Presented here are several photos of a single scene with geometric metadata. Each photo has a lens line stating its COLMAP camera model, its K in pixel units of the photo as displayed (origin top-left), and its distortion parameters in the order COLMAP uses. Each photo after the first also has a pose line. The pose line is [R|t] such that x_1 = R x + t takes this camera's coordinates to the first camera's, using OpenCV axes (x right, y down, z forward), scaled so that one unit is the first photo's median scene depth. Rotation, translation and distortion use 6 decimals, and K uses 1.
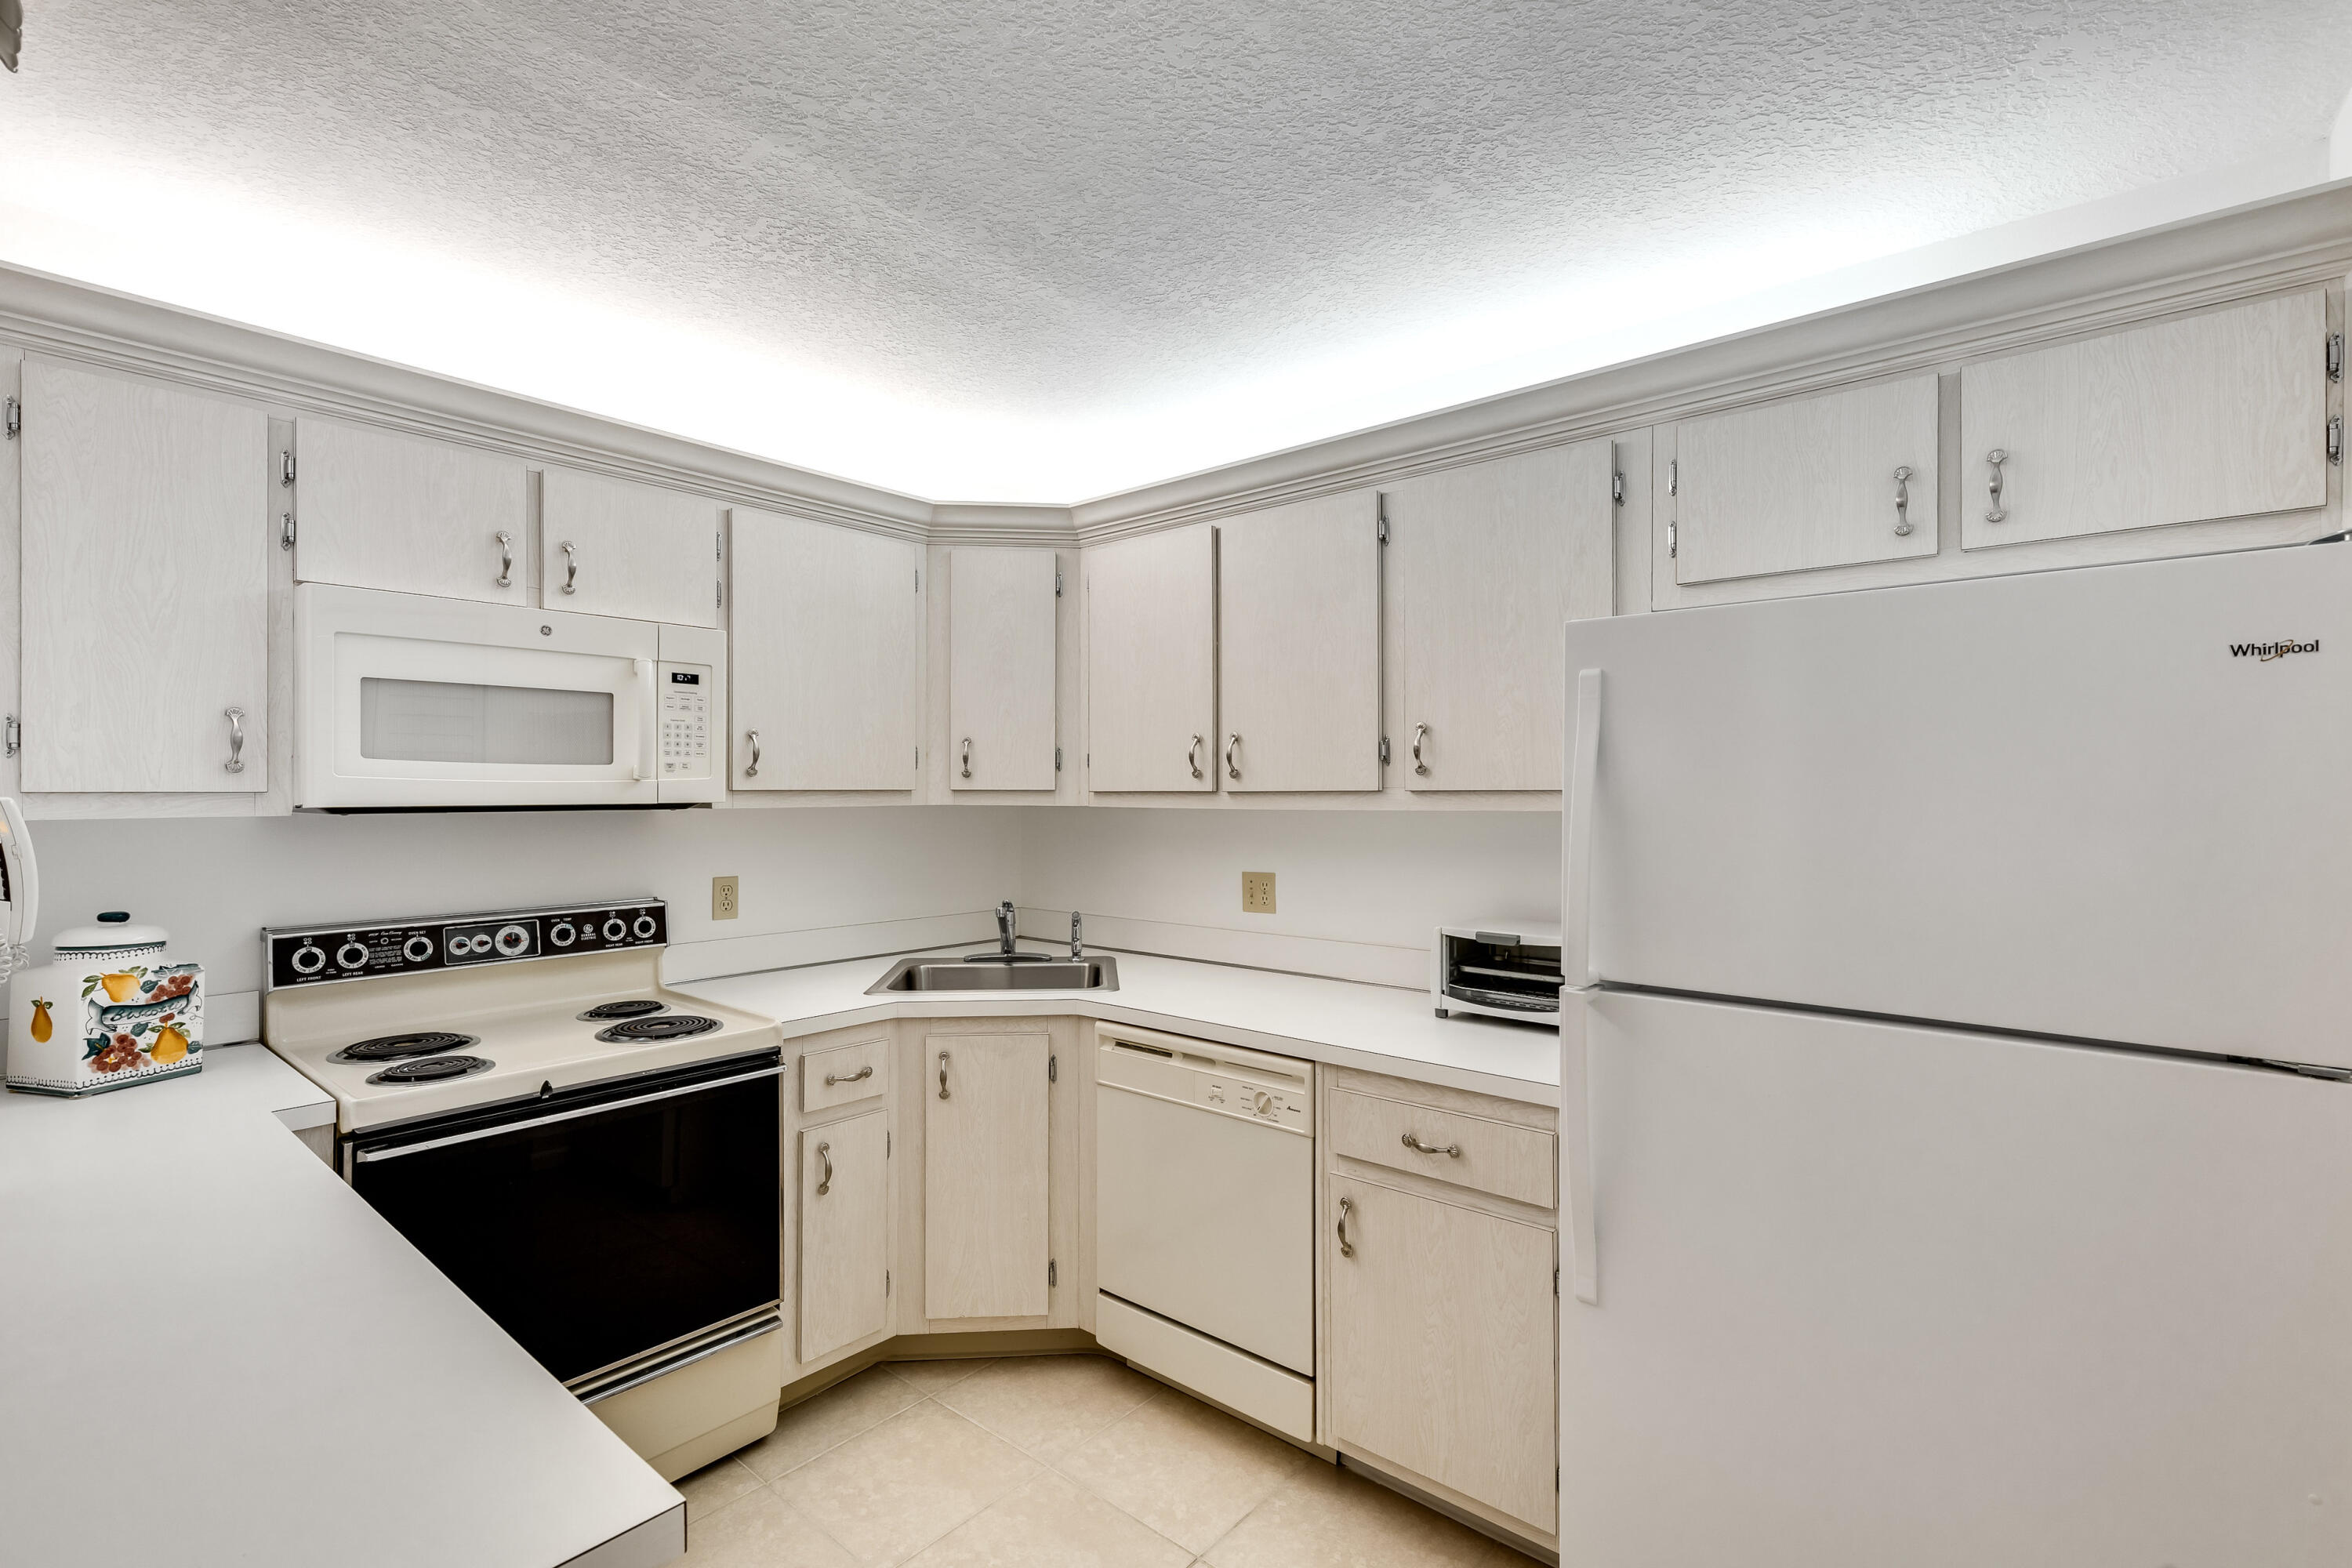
lens RADIAL K [[1056.4, 0, 1187.3], [0, 1056.4, 791.6], [0, 0, 1]] dist [0.008197, -0.001543]
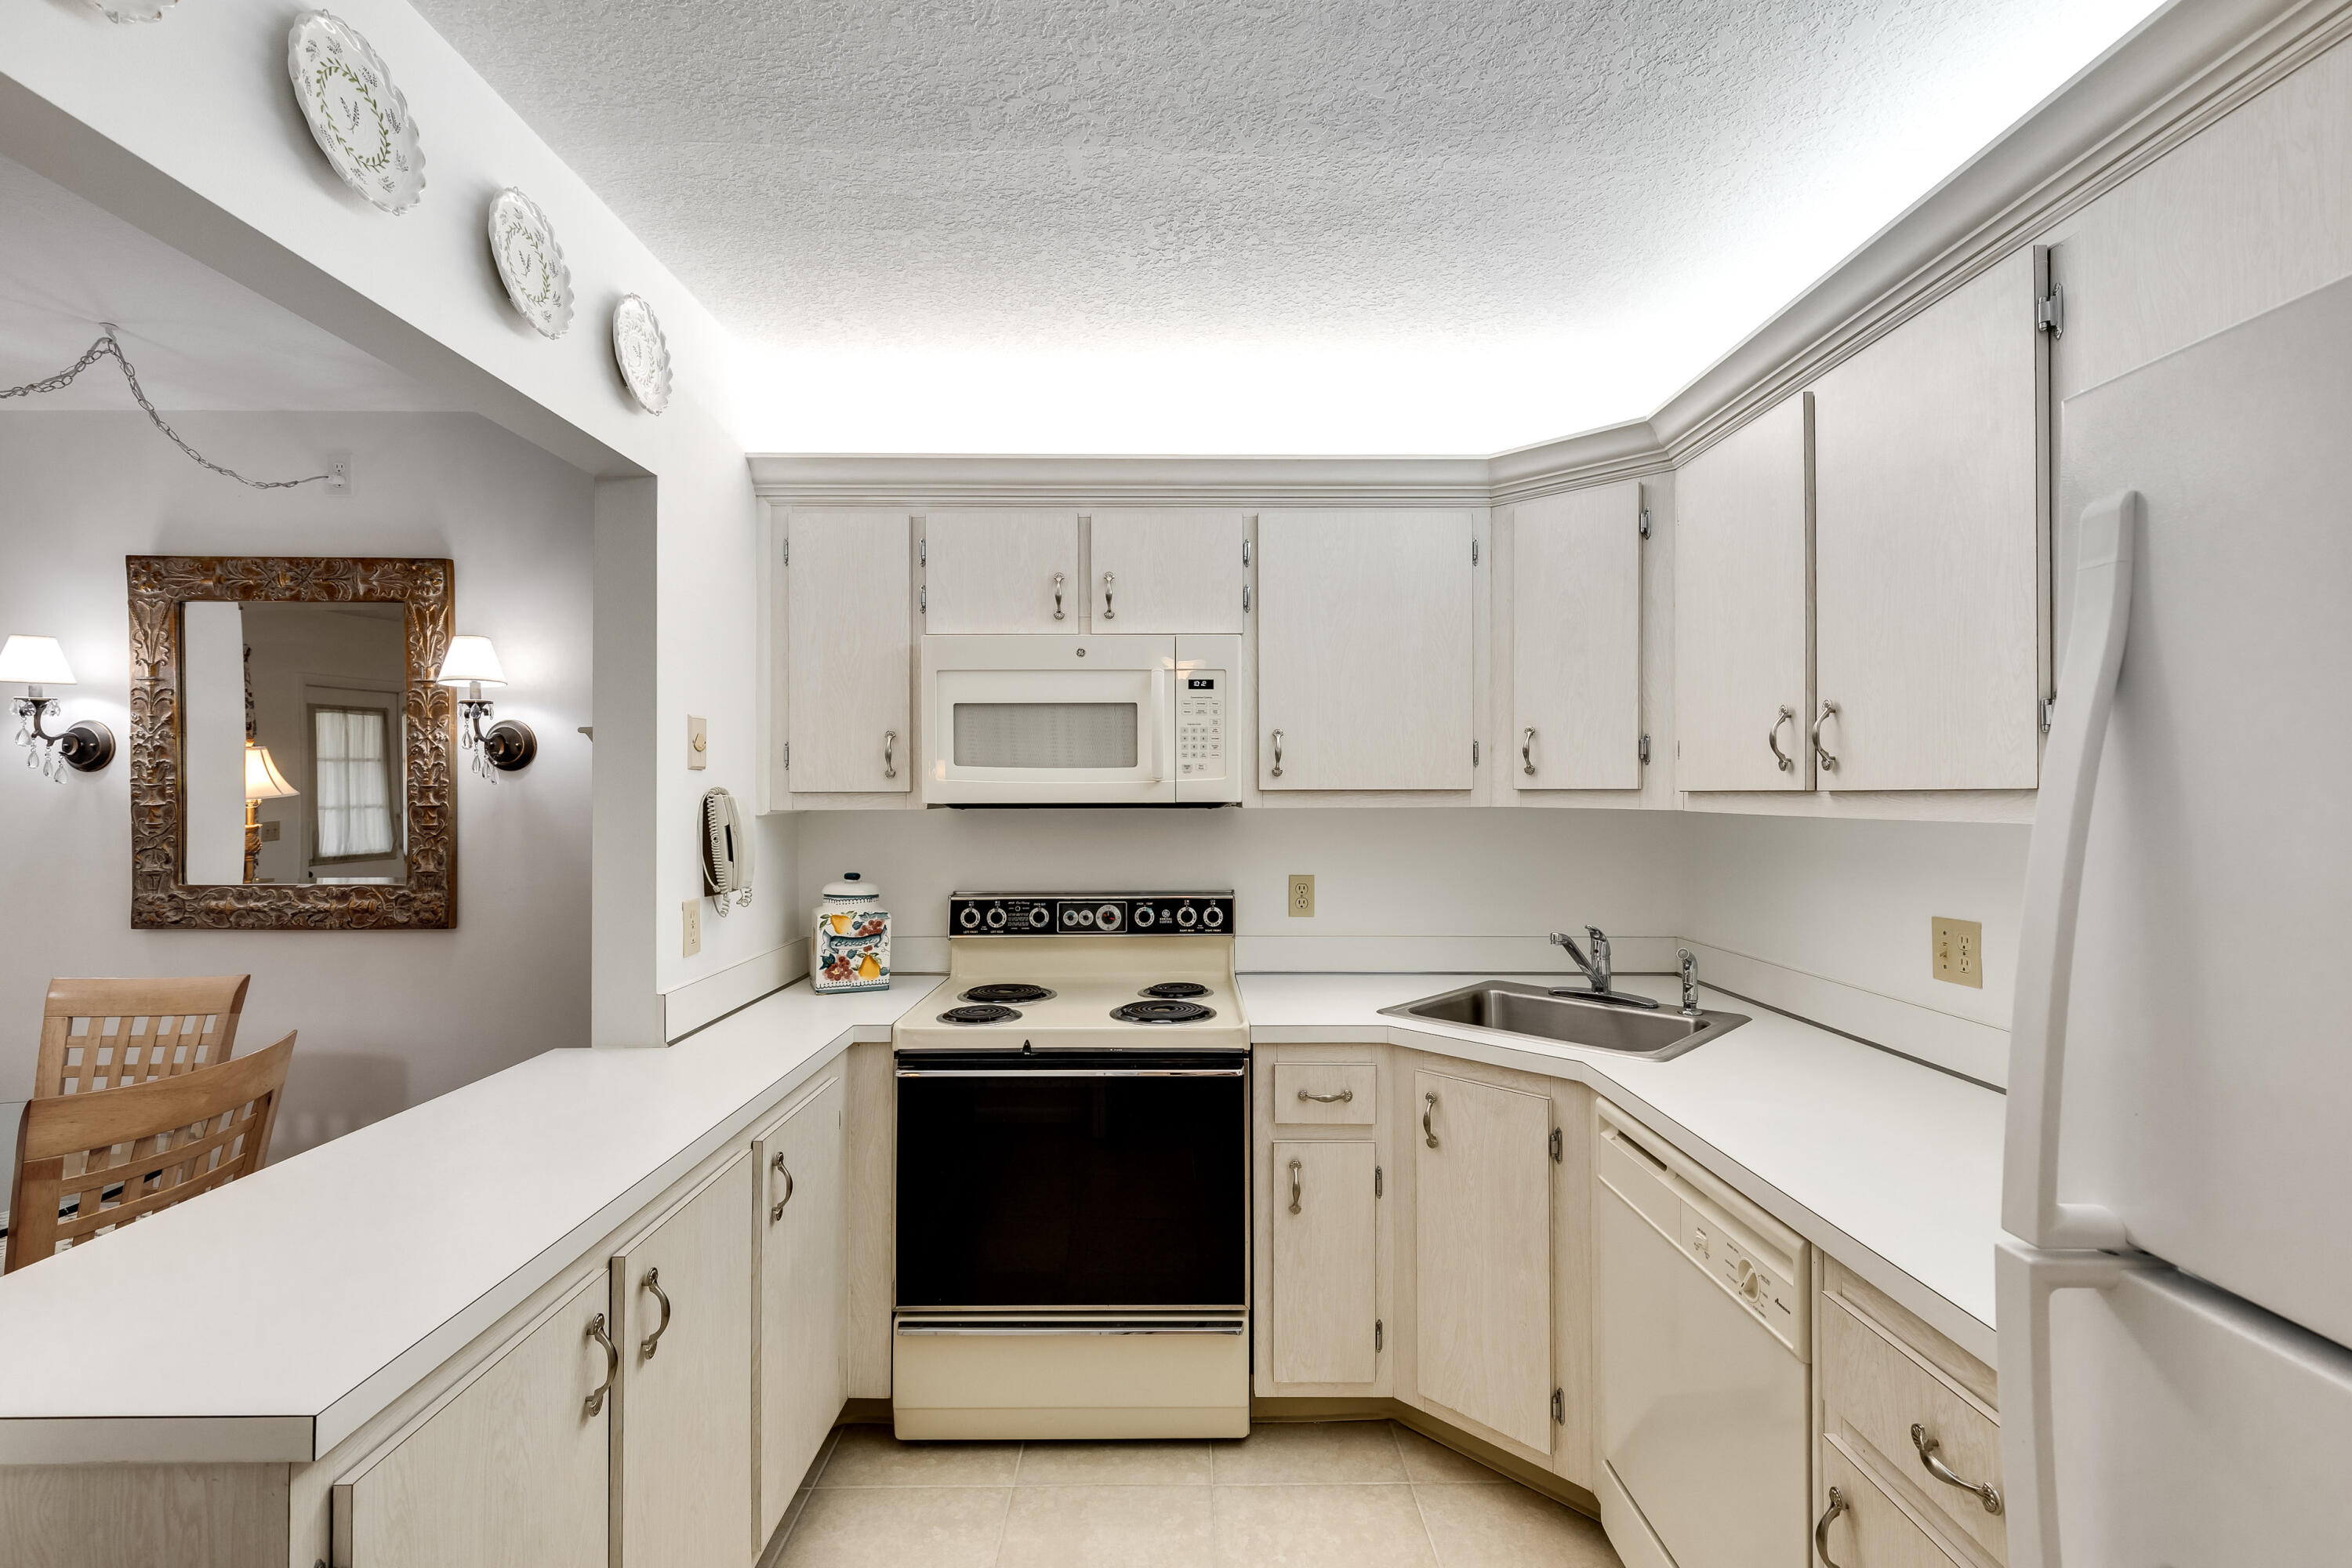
lens RADIAL K [[1056.4, 0, 1176.0], [0, 1056.4, 791.4], [0, 0, 1]] dist [0.008197, -0.001543]
pose [[0.650117, -0.000387, -0.759834, 0.313097], [0.000487, 1.000000, -0.000093, 0.000127], [0.759834, -0.000310, 0.650117, 0.301728]]
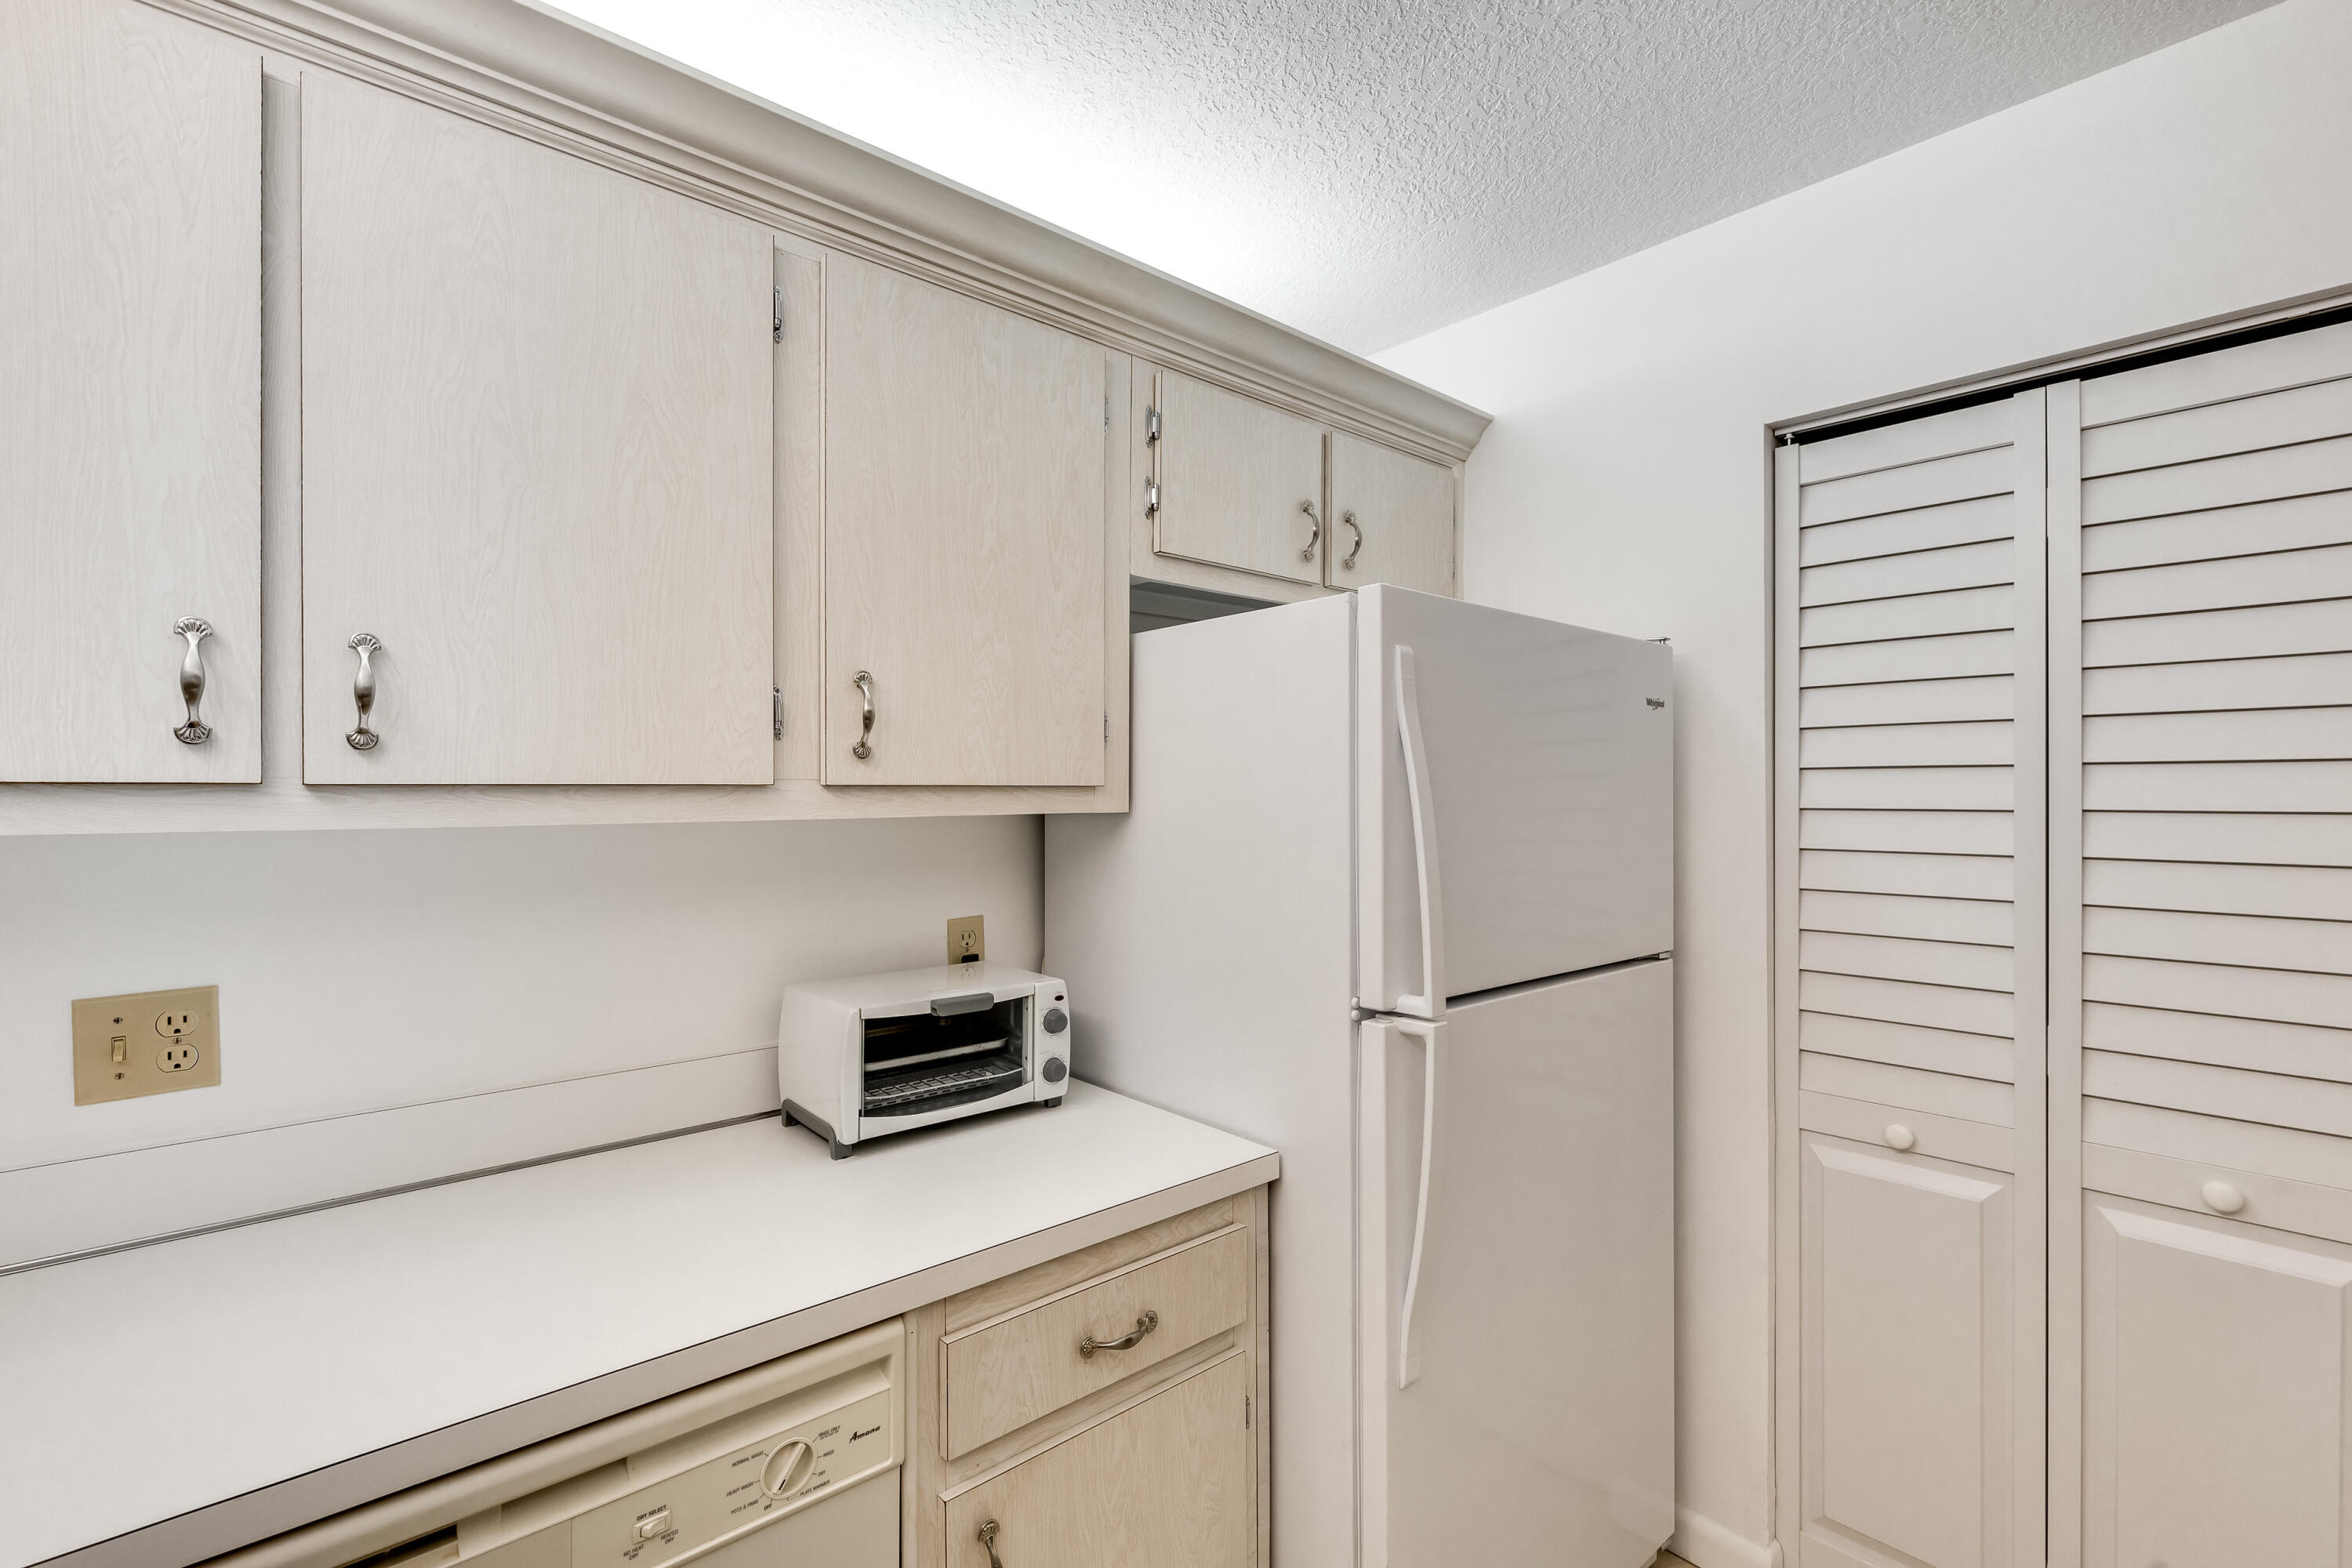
lens RADIAL K [[1056.4, 0, 1169.1], [0, 1056.4, 783.8], [0, 0, 1]] dist [0.008197, -0.001543]
pose [[0.150098, 0.000443, 0.988671, -0.336088], [-0.003661, 0.999993, 0.000108, -0.002253], [-0.988664, -0.003635, 0.150099, 0.721883]]
